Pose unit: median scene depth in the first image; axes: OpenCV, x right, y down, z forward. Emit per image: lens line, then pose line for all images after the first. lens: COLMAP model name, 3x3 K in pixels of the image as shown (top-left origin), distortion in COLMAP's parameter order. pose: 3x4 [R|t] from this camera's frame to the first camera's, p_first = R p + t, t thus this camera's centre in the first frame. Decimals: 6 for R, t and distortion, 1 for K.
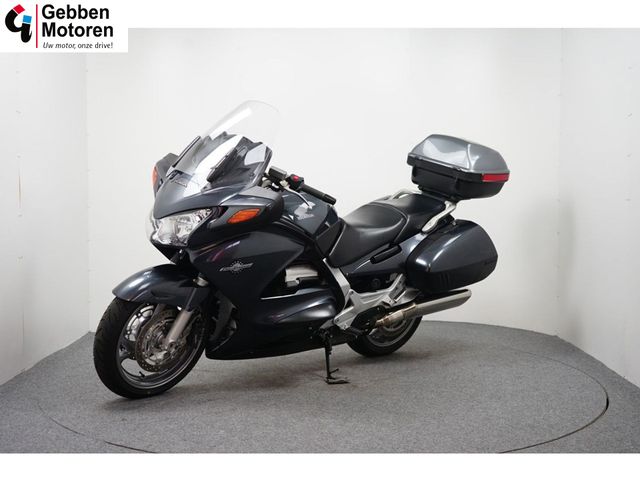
lens RADIAL K [[884.0, 0, 321.4], [0, 884.0, 241.6], [0, 0, 1]] dist [0.040836, 0.000000]
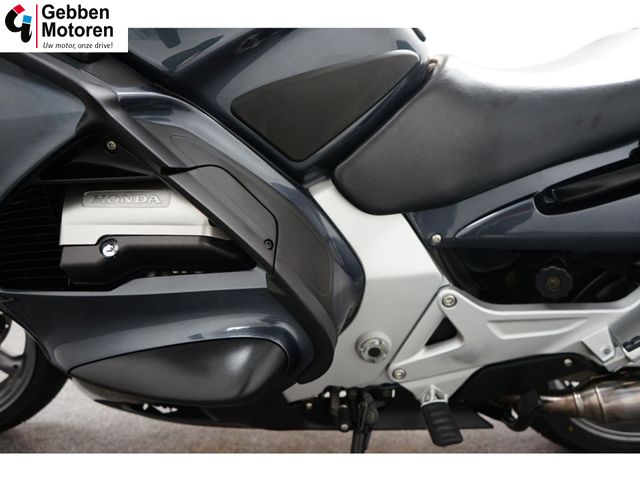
lens RADIAL K [[497.0, 0, 318.9], [0, 497.0, 242.4], [0, 0, 1]] dist [0.004702, 0.003485]
pose [[0.751243, 0.139605, -0.645092, 0.106963], [-0.057780, 0.987533, 0.146425, 0.015400], [0.657491, -0.072727, 0.749944, 0.831735]]
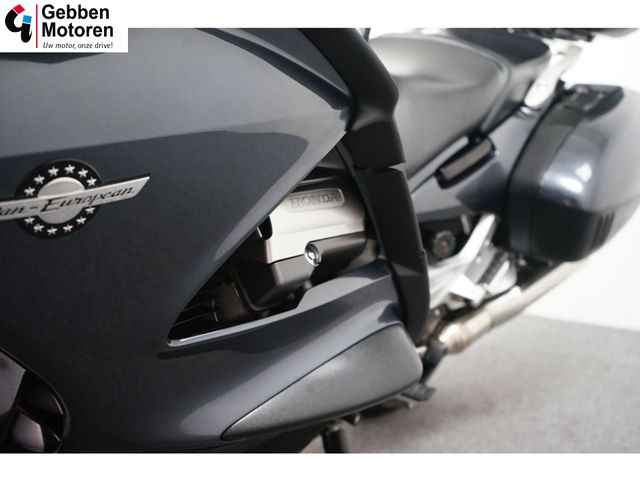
lens RADIAL K [[826.3, 0, 319.3], [0, 826.3, 239.7], [0, 0, 1]] dist [-0.020688, 0.000000]
pose [[0.959077, -0.009461, 0.282987, -0.079024], [-0.014856, 0.996383, 0.083663, 0.018807], [-0.282755, -0.084443, 0.955468, 0.700731]]
